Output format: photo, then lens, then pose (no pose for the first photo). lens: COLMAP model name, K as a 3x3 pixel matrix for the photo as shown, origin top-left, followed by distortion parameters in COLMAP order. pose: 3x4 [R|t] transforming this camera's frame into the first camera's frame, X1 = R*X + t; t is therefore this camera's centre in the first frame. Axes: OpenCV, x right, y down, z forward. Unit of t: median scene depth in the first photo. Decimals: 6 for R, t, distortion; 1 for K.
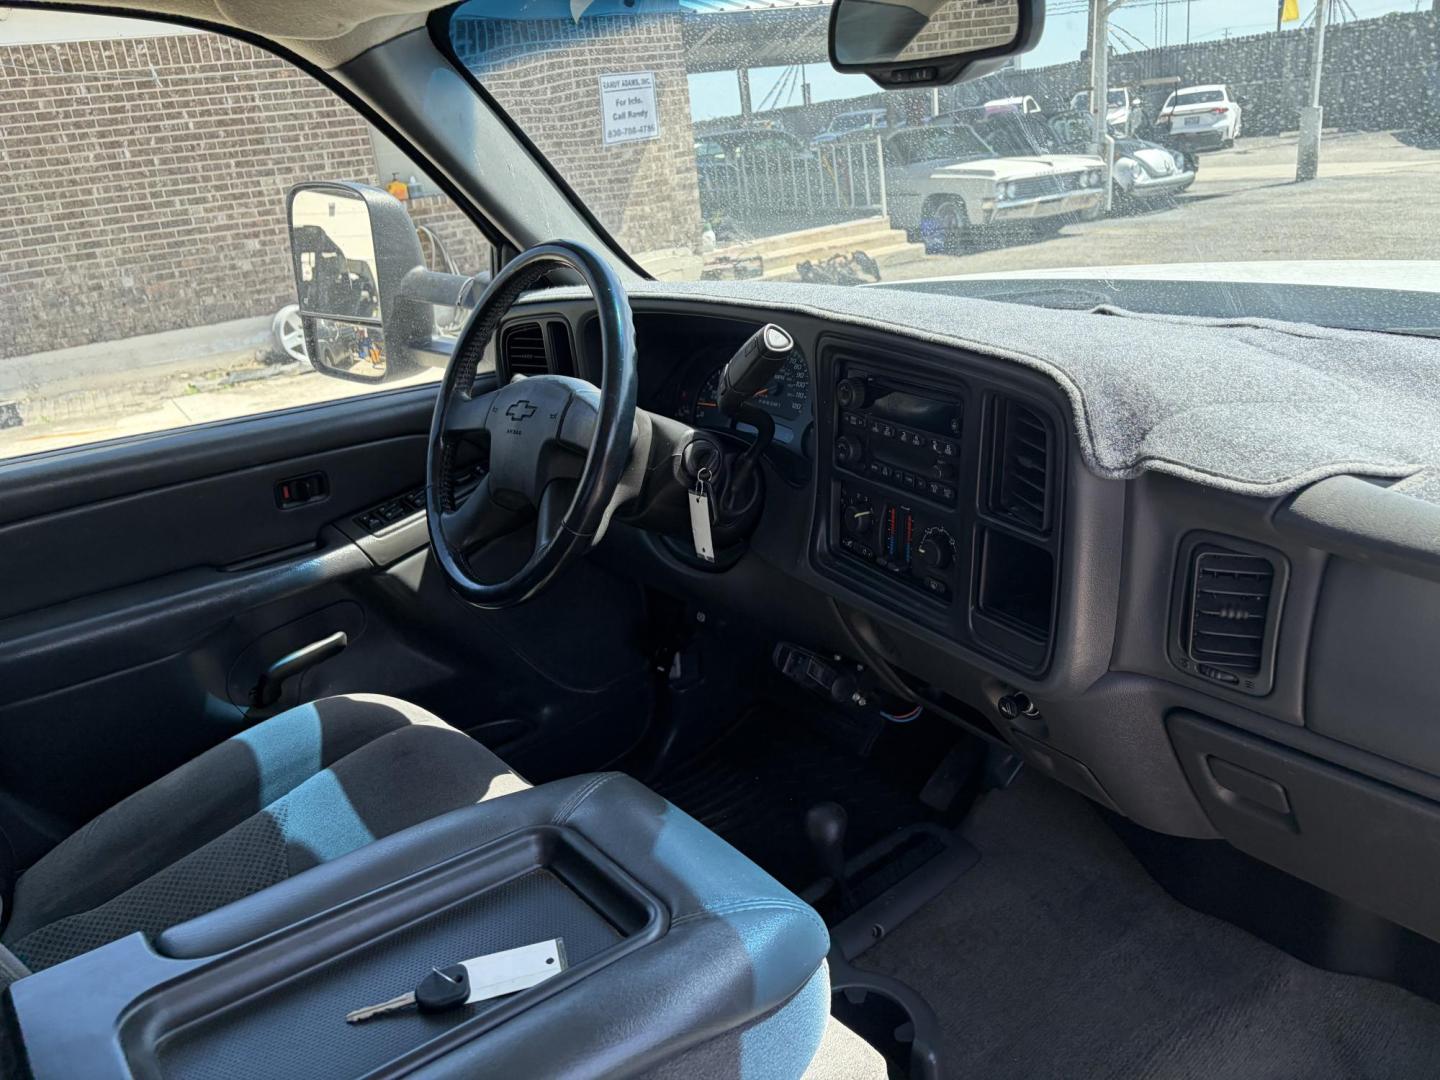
lens RADIAL K [[1095.0, 0, 729.4], [0, 1095.0, 539.5], [0, 0, 1]] dist [0.054501, -0.052123]
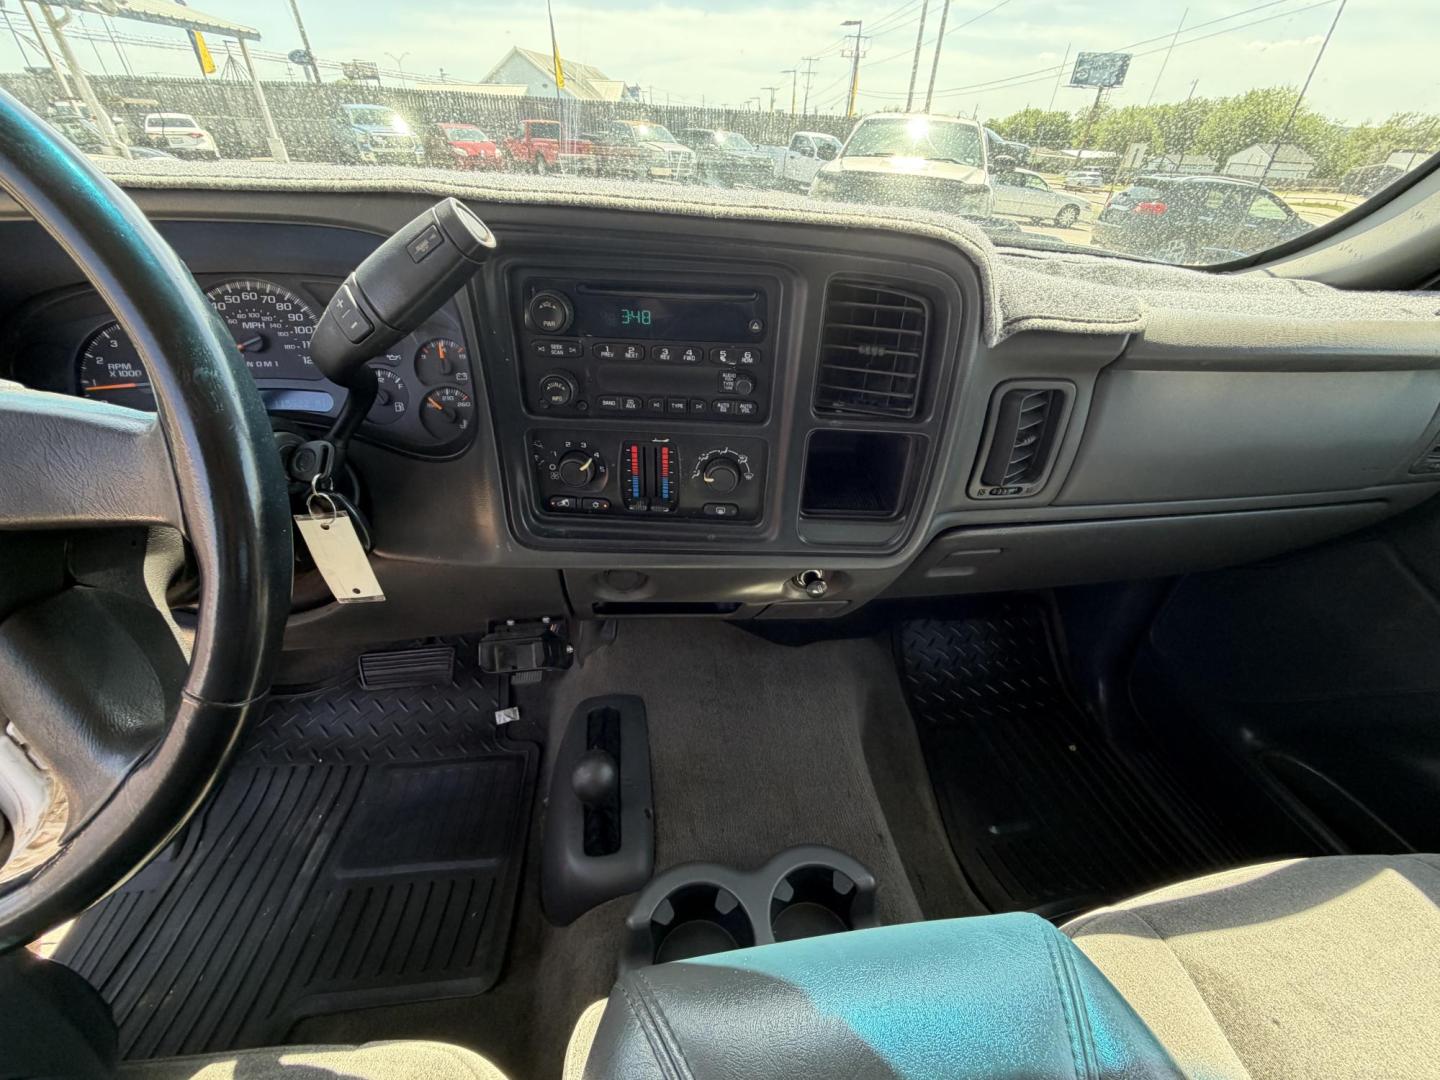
lens RADIAL K [[567.8, 0, 718.7], [0, 567.8, 534.2], [0, 0, 1]] dist [0.004900, -0.001910]
pose [[0.488258, -0.408087, 0.771407, -0.020409], [0.230815, 0.912842, 0.336815, -0.010609], [-0.841623, 0.013600, 0.539895, 0.074660]]
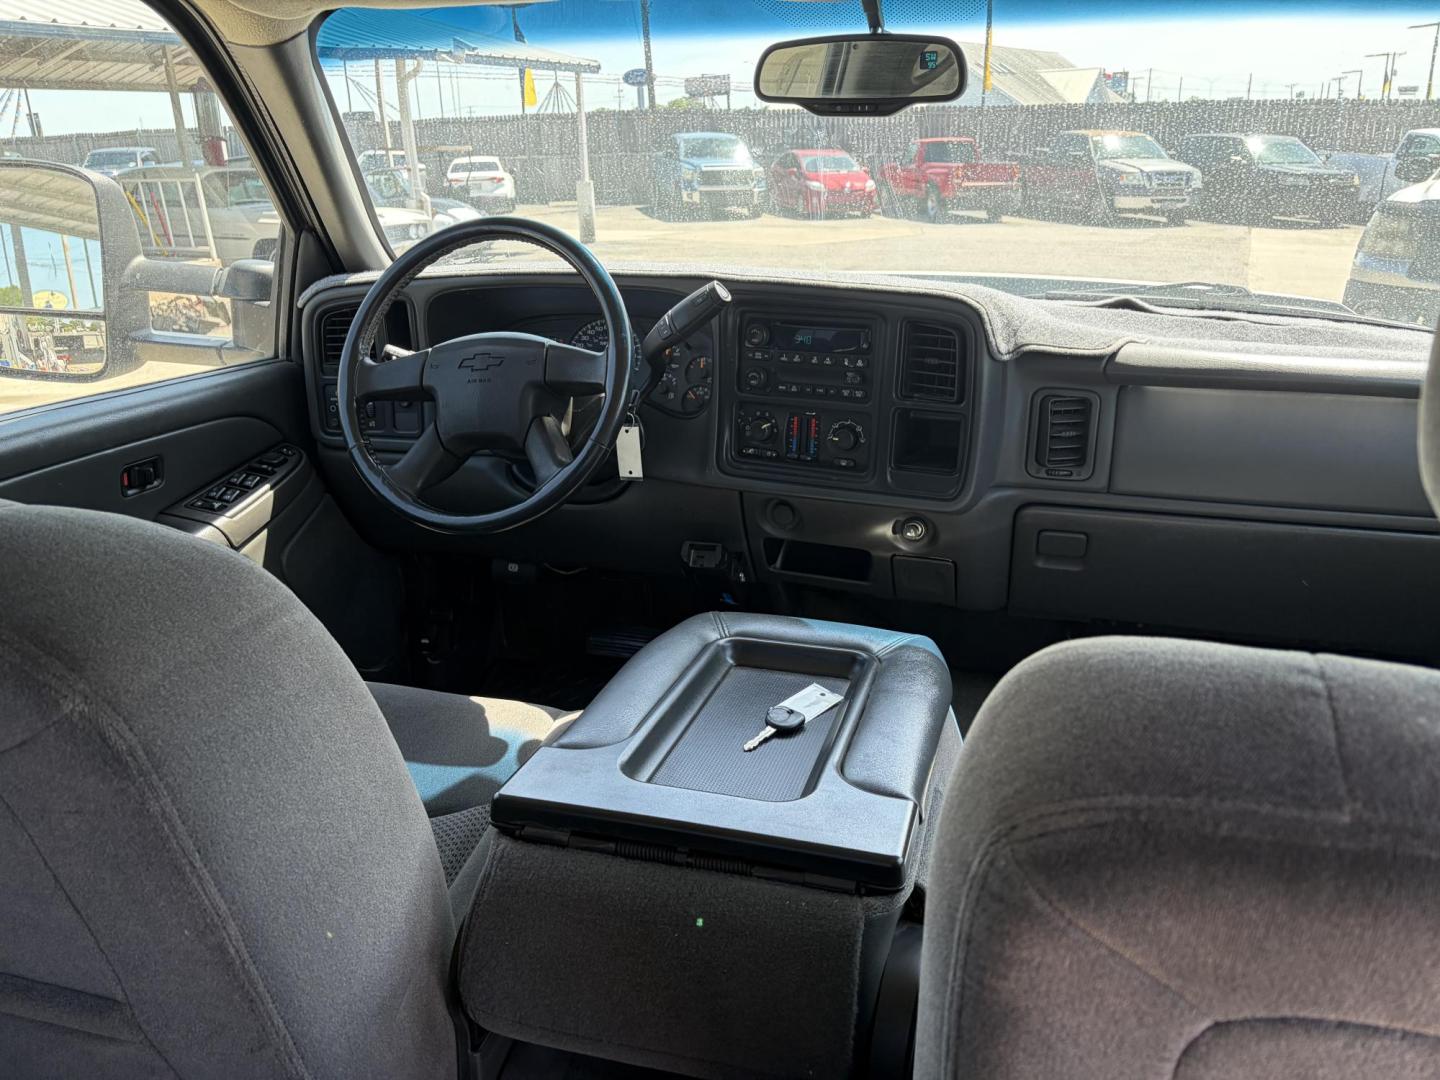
lens RADIAL K [[1095.0, 0, 728.1], [0, 1095.0, 531.8], [0, 0, 1]] dist [0.054501, -0.052123]
pose [[0.815063, -0.114183, 0.568009, -0.076948], [0.145162, 0.989363, -0.009414, 0.012453], [-0.560892, 0.090126, 0.822969, -0.008465]]
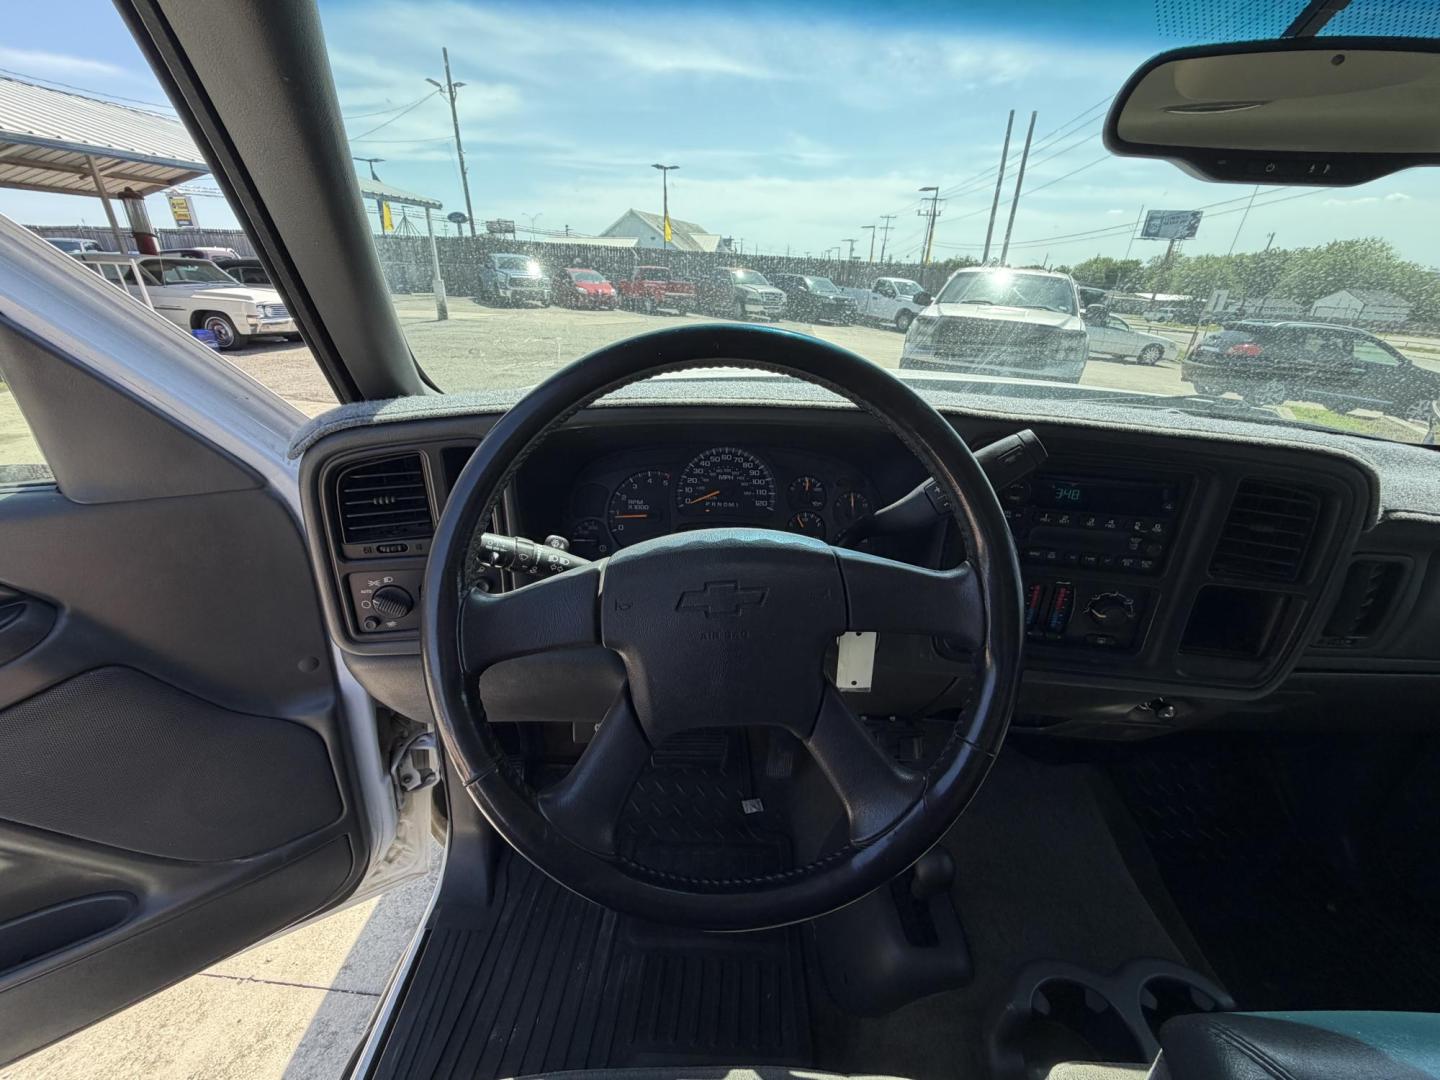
lens RADIAL K [[567.8, 0, 717.1], [0, 567.8, 538.2], [0, 0, 1]] dist [0.004900, -0.001910]
pose [[0.593621, -0.230714, 0.770964, -0.050798], [0.190054, 0.971115, 0.144274, -0.023342], [-0.781980, 0.060880, 0.620323, 0.094947]]
